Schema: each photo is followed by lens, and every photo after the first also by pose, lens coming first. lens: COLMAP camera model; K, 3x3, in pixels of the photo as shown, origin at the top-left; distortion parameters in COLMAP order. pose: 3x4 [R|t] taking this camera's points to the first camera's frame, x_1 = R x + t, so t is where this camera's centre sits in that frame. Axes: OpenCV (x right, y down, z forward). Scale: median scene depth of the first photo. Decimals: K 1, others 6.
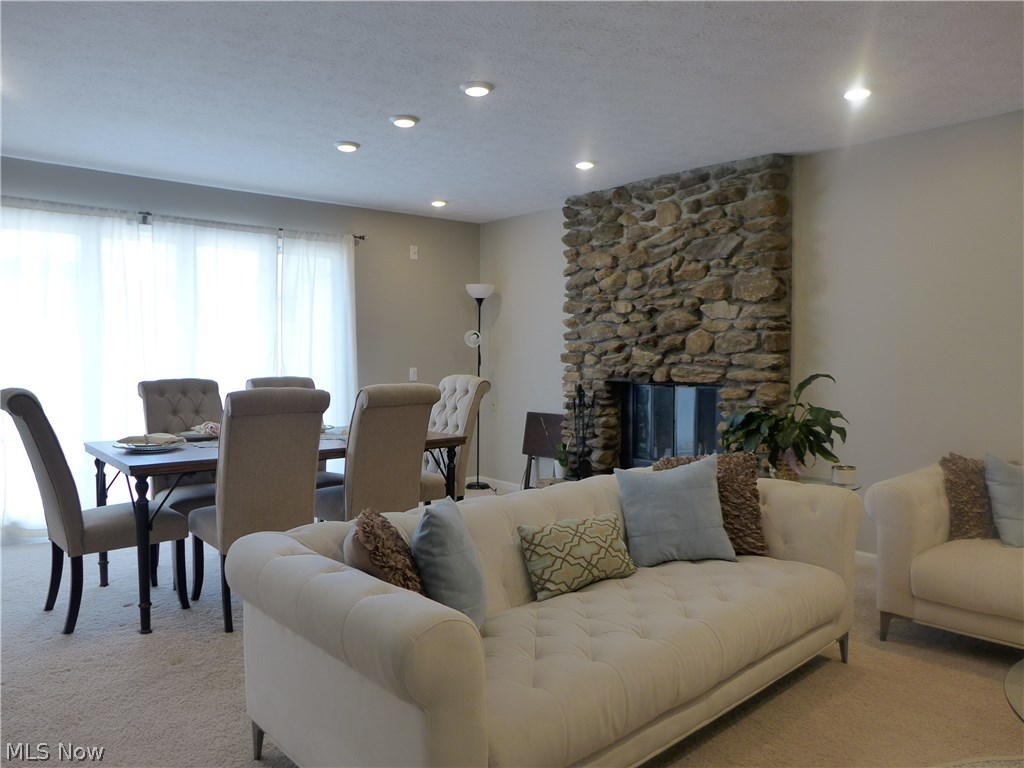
lens RADIAL K [[756.5, 0, 512.0], [0, 756.5, 384.0], [0, 0, 1]] dist [-0.061720, -0.002476]
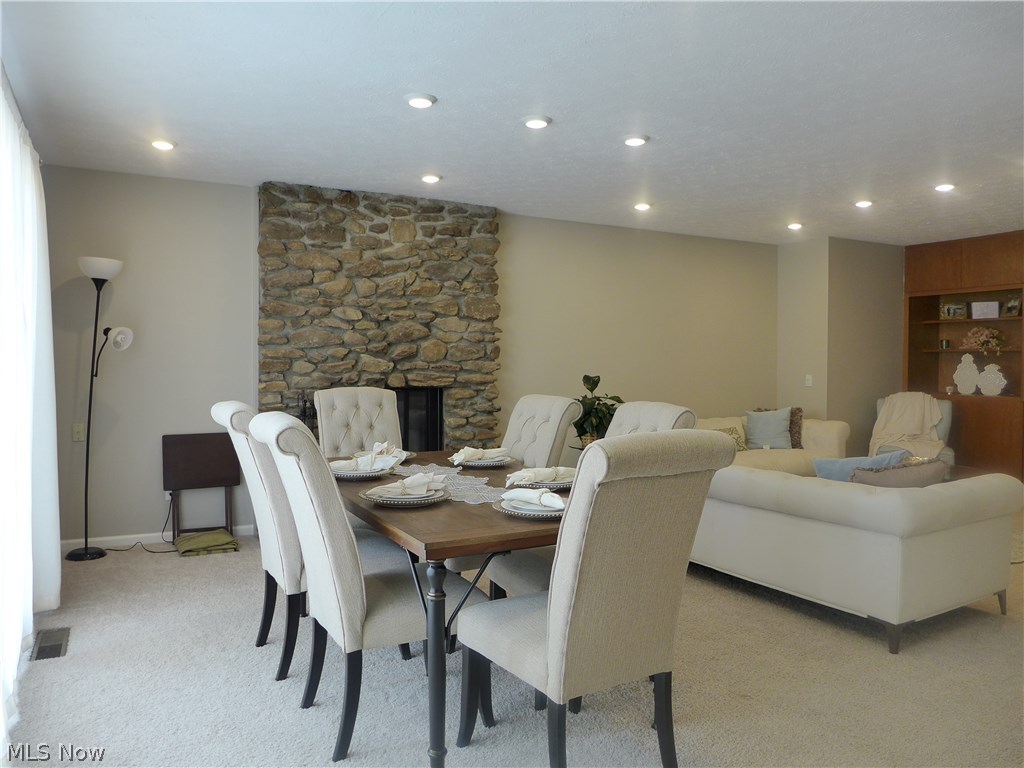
lens RADIAL K [[728.3, 0, 512.0], [0, 728.3, 384.0], [0, 0, 1]] dist [-0.002994, -0.000387]
pose [[0.207772, -0.028985, 0.977748, -0.794293], [0.035765, 0.999118, 0.022019, -0.024305], [-0.977523, 0.030394, 0.208625, 0.635553]]
